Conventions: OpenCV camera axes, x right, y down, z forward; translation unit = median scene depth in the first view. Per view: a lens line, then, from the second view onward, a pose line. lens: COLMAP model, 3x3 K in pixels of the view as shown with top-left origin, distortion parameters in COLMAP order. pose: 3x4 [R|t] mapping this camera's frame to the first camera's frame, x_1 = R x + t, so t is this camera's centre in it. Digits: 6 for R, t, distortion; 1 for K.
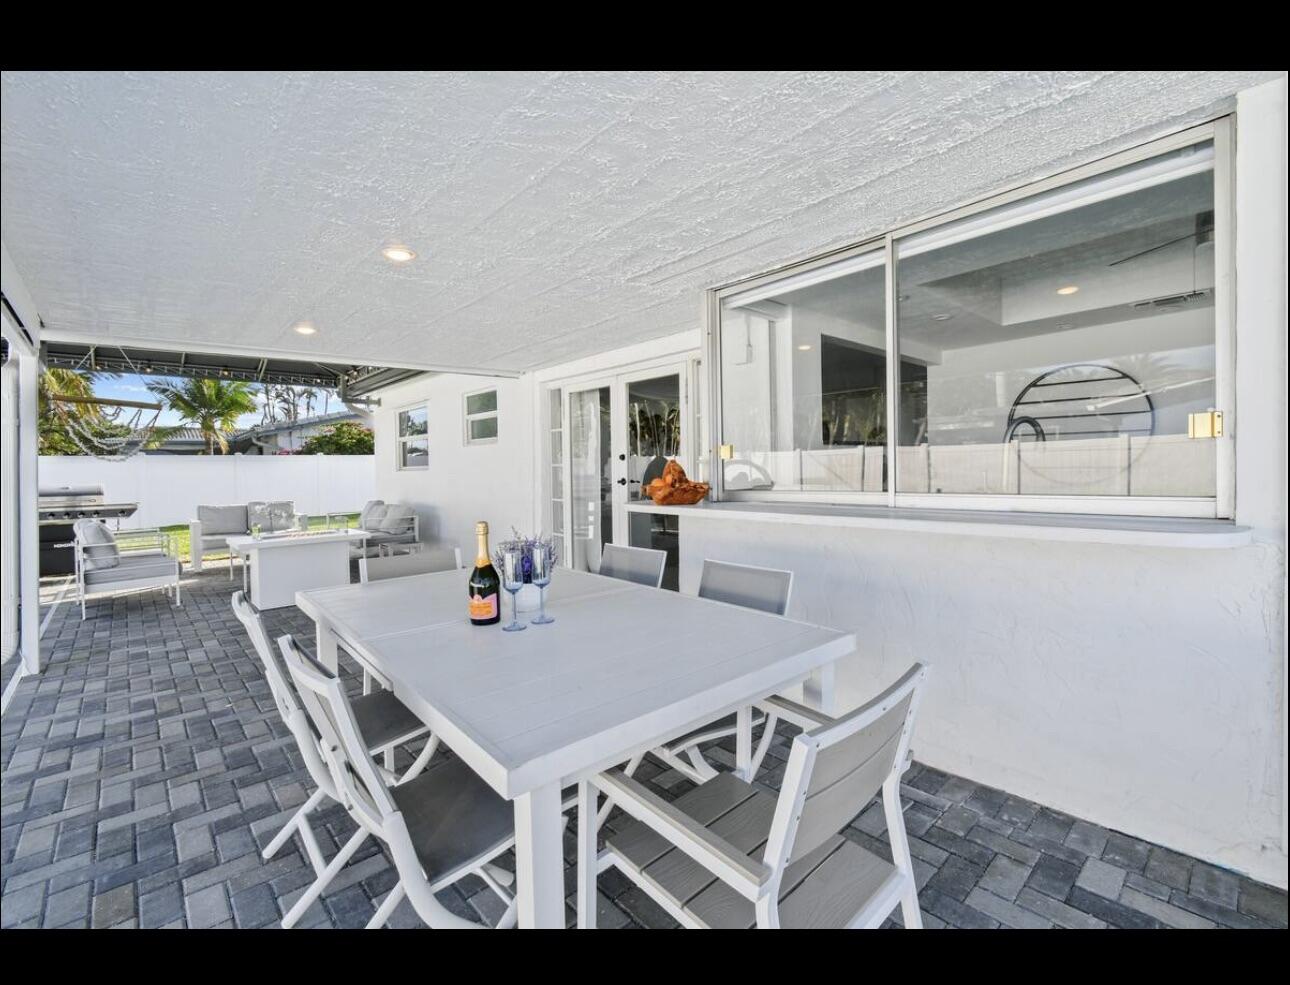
lens RADIAL K [[576.4, 0, 654.1], [0, 576.4, 483.2], [0, 0, 1]] dist [-0.000716, -0.000558]
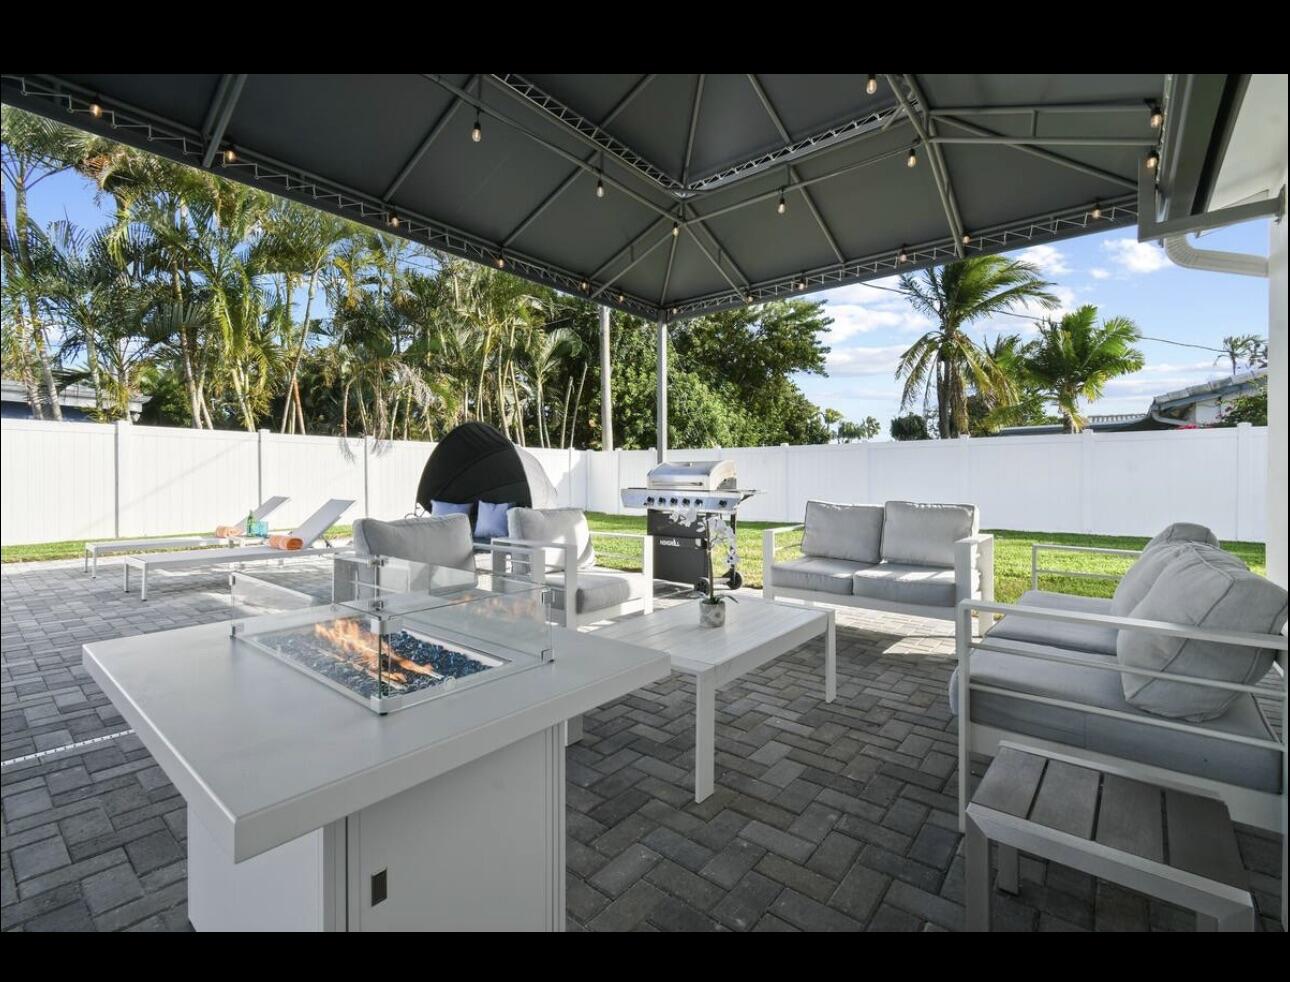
lens RADIAL K [[576.4, 0, 654.1], [0, 576.4, 481.7], [0, 0, 1]] dist [-0.000716, -0.000558]
pose [[0.148324, 0.021763, -0.988699, -0.143373], [-0.027716, 0.999457, 0.017842, 0.007969], [0.988550, 0.024756, 0.148847, 0.407630]]
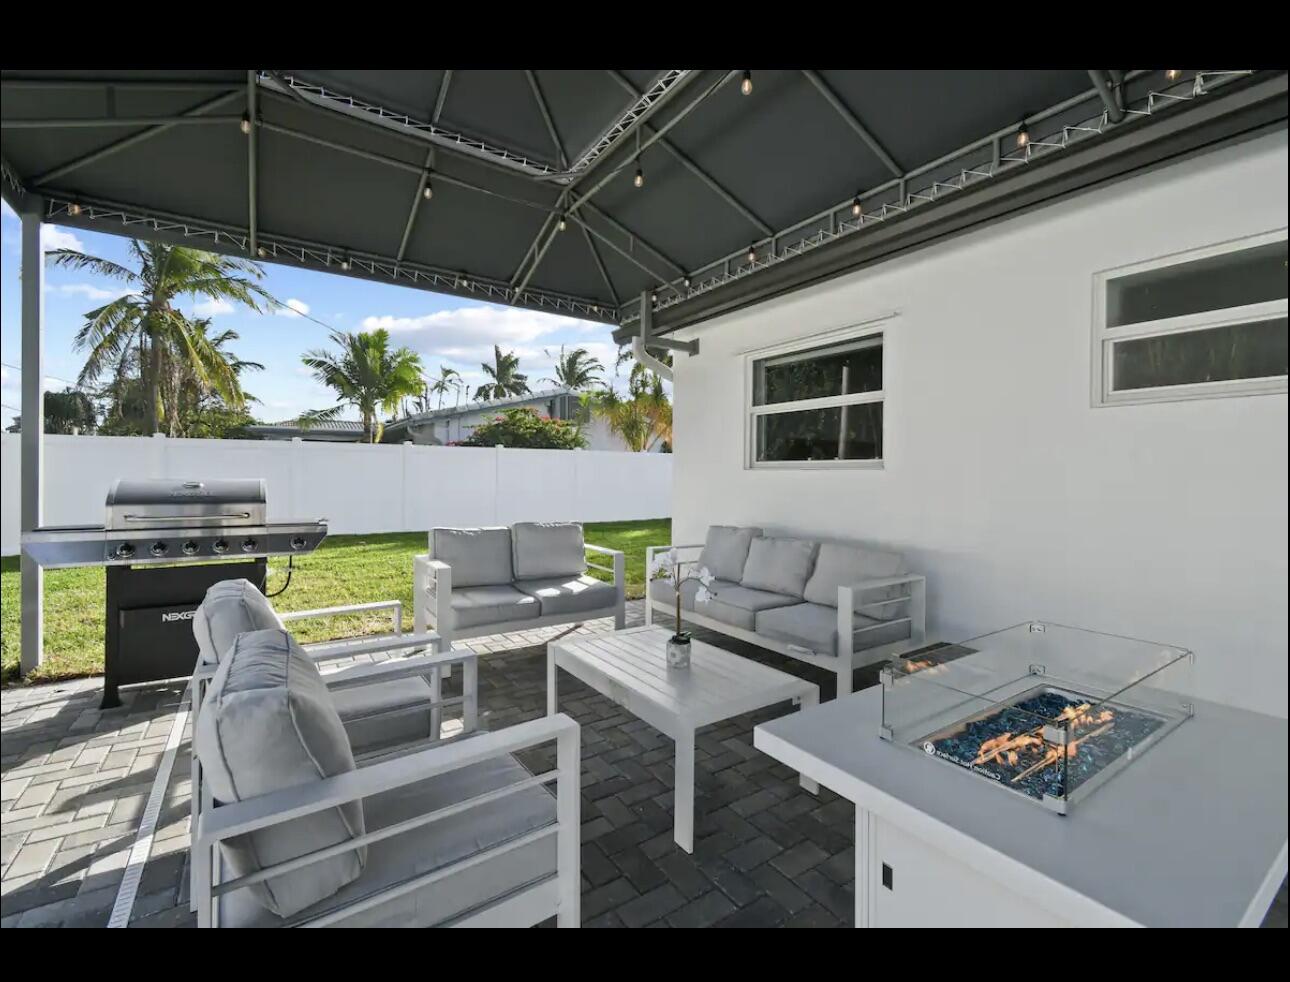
lens RADIAL K [[576.4, 0, 654.1], [0, 576.4, 481.7], [0, 0, 1]] dist [-0.000716, -0.000558]
pose [[0.989695, 0.026478, -0.140721, -0.282354], [-0.028376, 0.999531, -0.011496, -0.000244], [0.140350, 0.015371, 0.989983, 0.283526]]
